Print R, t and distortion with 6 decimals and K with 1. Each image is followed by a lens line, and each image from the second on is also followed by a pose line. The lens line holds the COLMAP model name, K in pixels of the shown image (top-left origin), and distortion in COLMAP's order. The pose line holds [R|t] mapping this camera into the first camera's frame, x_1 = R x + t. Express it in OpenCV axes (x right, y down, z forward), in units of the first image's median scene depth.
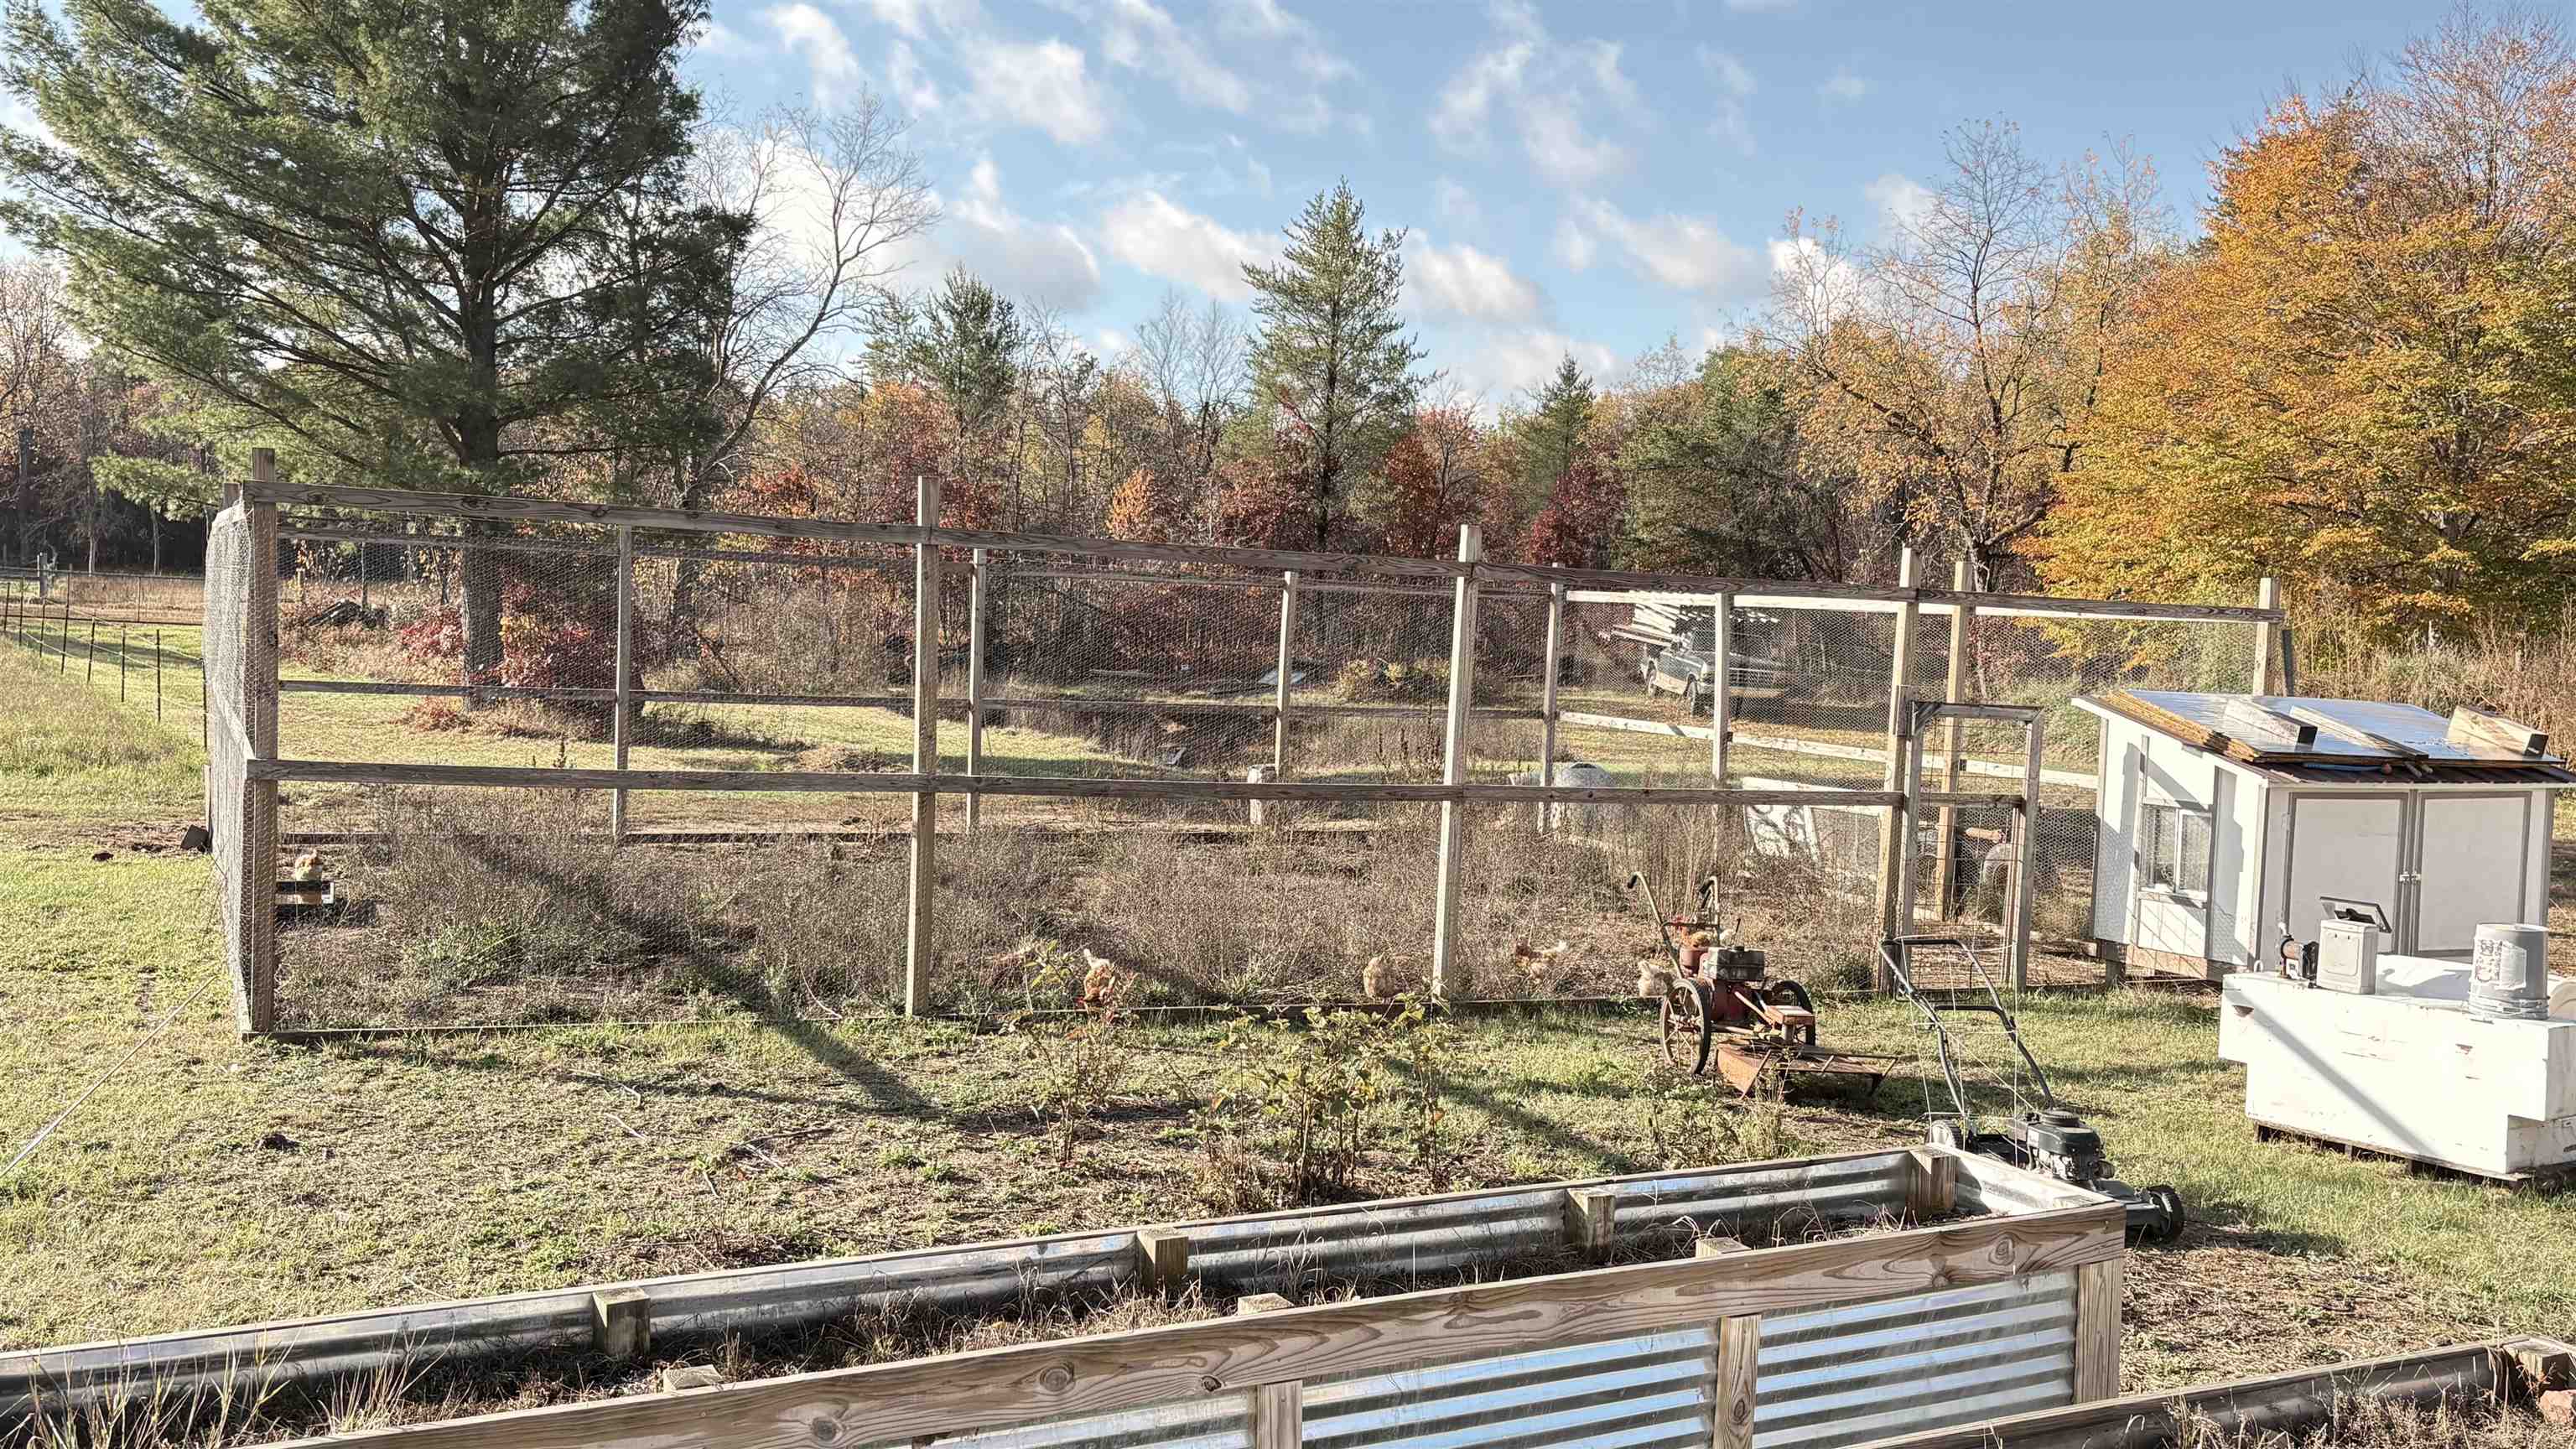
lens RADIAL K [[2394.1, 0, 1287.1], [0, 2394.1, 745.8], [0, 0, 1]] dist [0.020565, 0.000000]
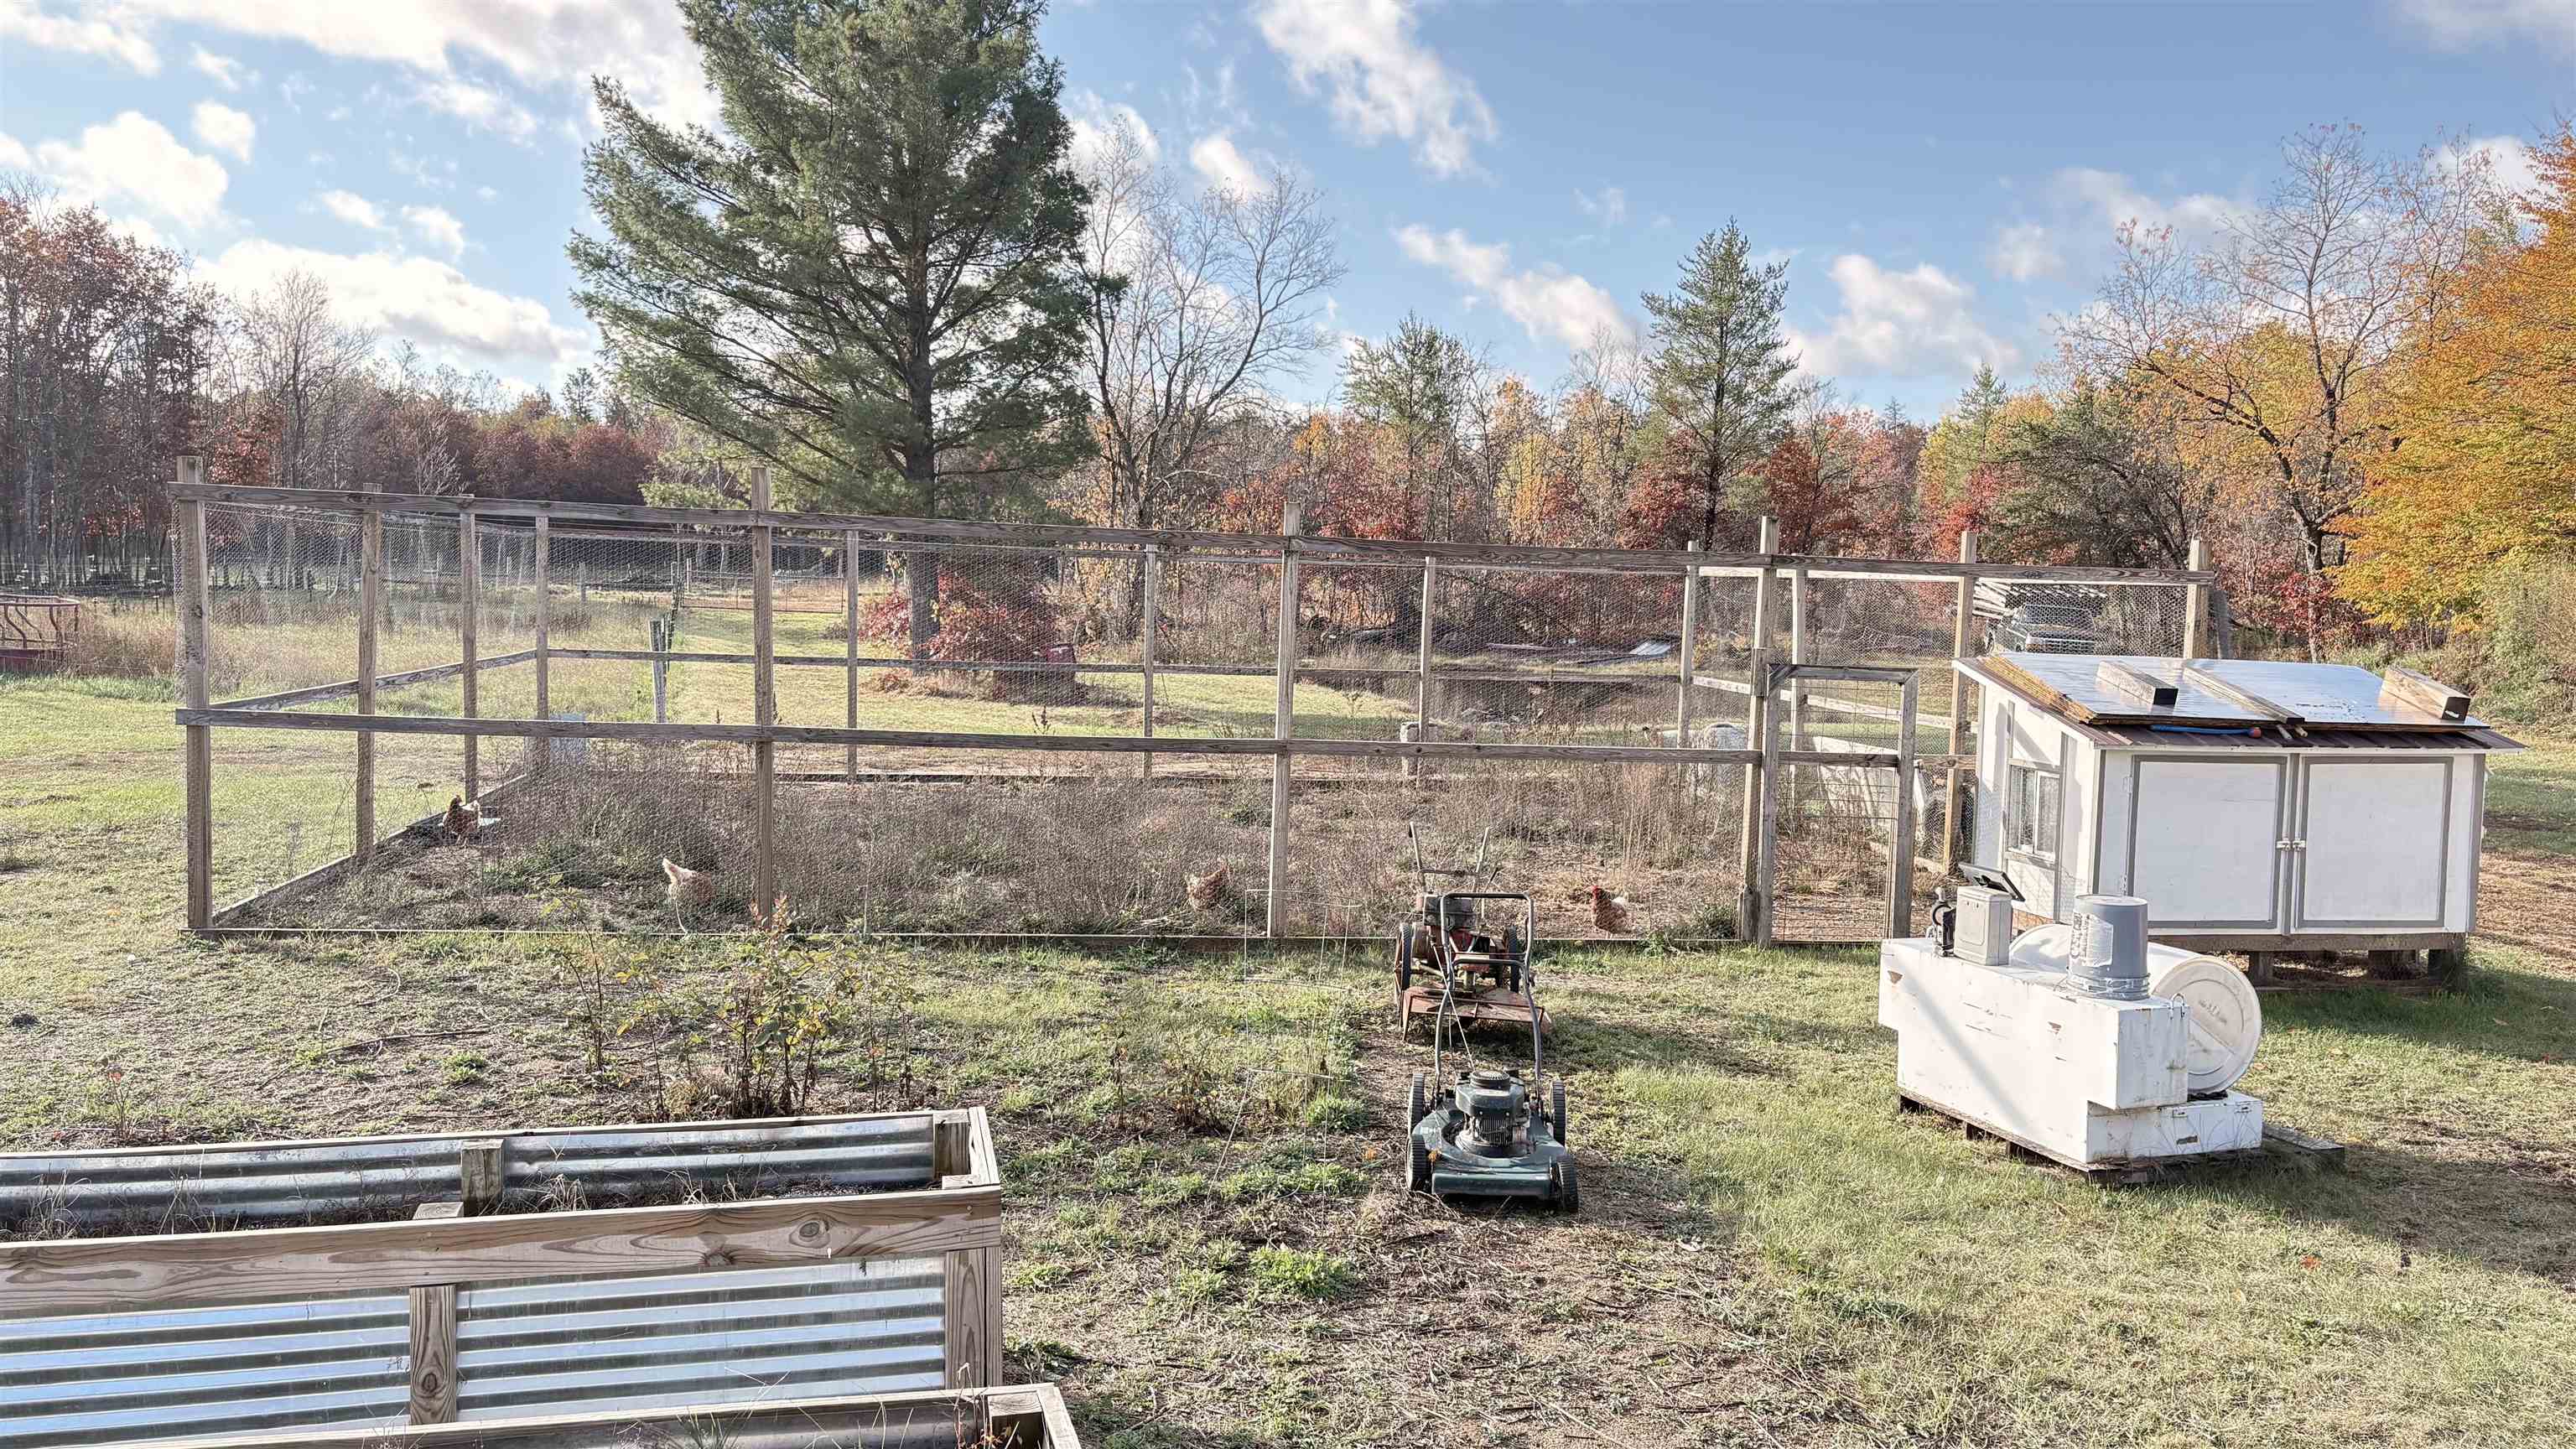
lens RADIAL K [[1964.6, 0, 1287.1], [0, 1964.6, 701.9], [0, 0, 1]] dist [0.028540, -0.012856]
pose [[0.965214, 0.002761, -0.261445, 0.281325], [-0.003703, 0.999988, -0.003111, 0.001449], [0.261434, 0.003971, 0.965213, 0.123854]]
